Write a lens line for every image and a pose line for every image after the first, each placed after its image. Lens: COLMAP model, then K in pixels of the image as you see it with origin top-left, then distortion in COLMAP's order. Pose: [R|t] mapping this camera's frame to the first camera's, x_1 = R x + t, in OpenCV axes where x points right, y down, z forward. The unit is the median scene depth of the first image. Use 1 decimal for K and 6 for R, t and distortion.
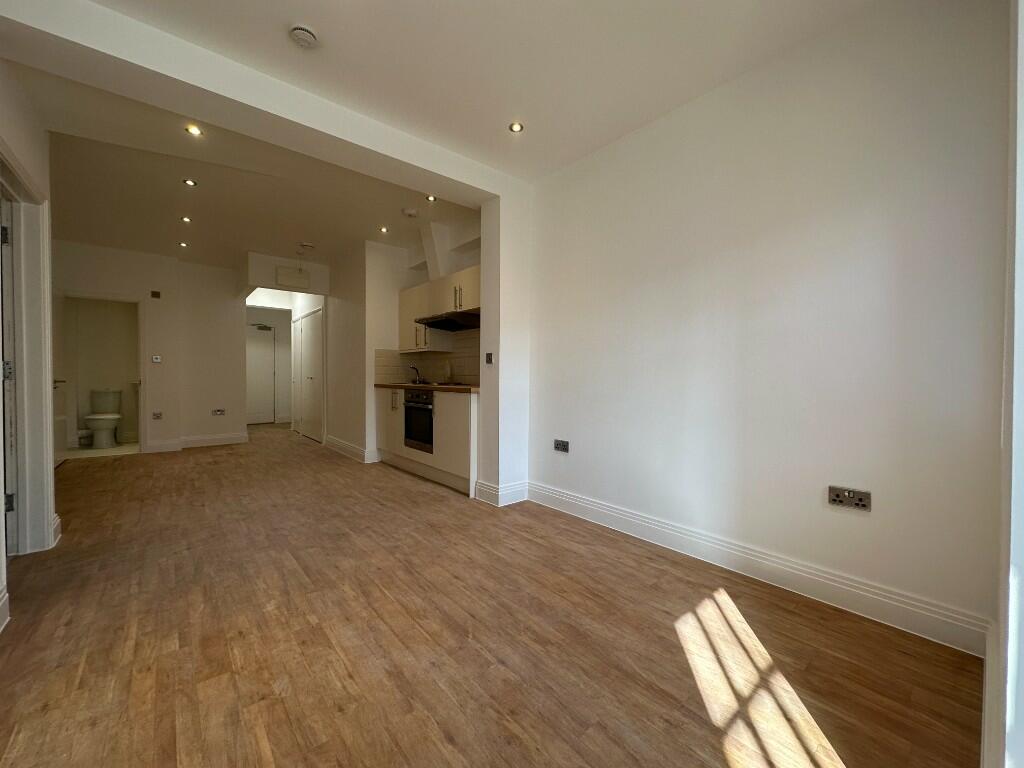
lens RADIAL K [[407.7, 0, 509.3], [0, 407.7, 383.1], [0, 0, 1]] dist [-0.001930, 0.001108]
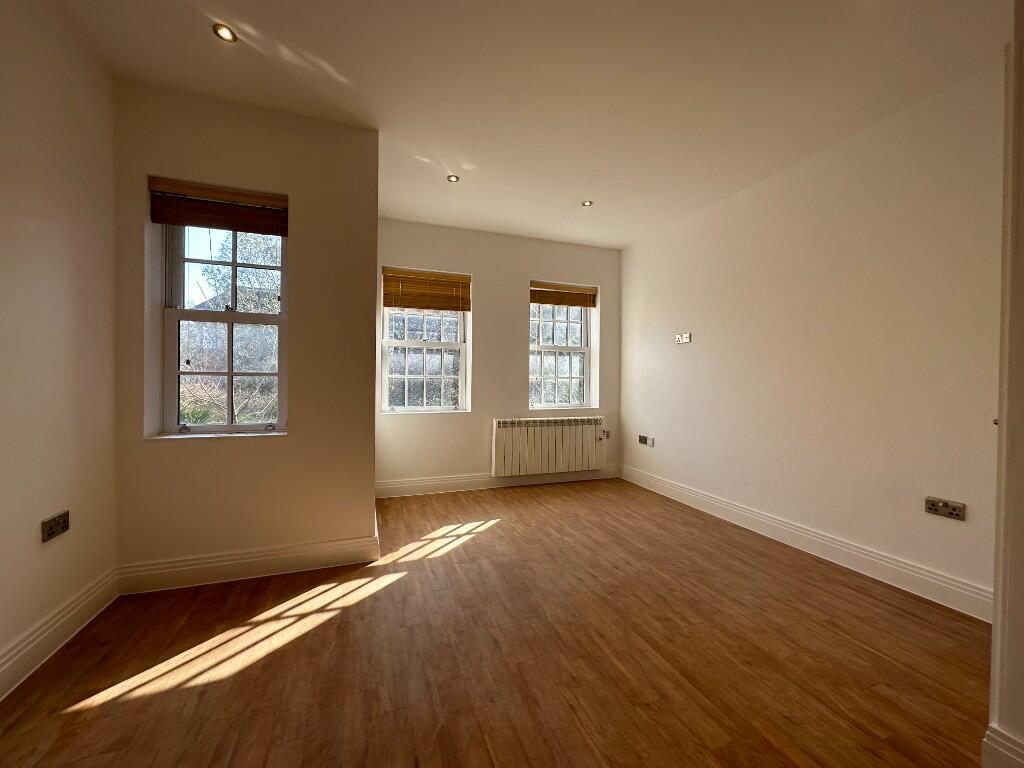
lens RADIAL K [[407.7, 0, 513.7], [0, 407.7, 383.7], [0, 0, 1]] dist [-0.001930, 0.001108]
pose [[-0.943269, -0.017008, 0.331595, -0.386419], [-0.008822, 0.999618, 0.026175, -0.063981], [-0.331913, 0.021765, -0.943059, 1.333006]]
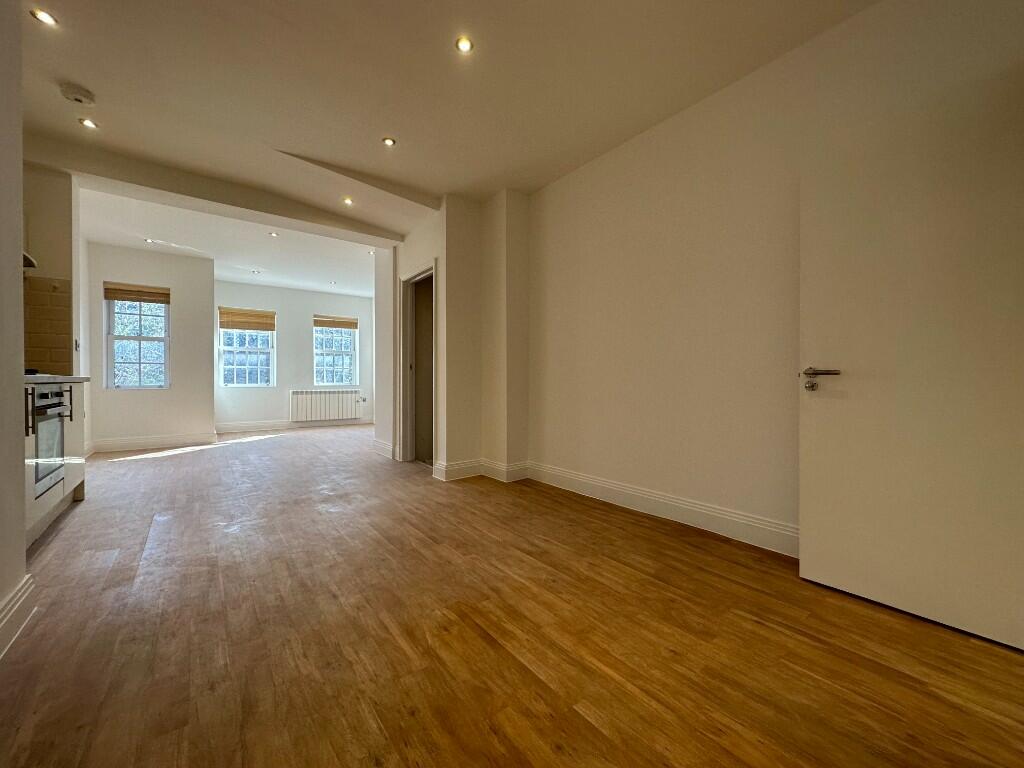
lens RADIAL K [[407.7, 0, 511.8], [0, 407.7, 384.3], [0, 0, 1]] dist [-0.001930, 0.001108]
pose [[-0.999249, -0.005701, 0.038316, -1.786772], [-0.004583, 0.999563, 0.029187, -0.005353], [-0.038466, 0.028990, -0.998839, 3.094294]]
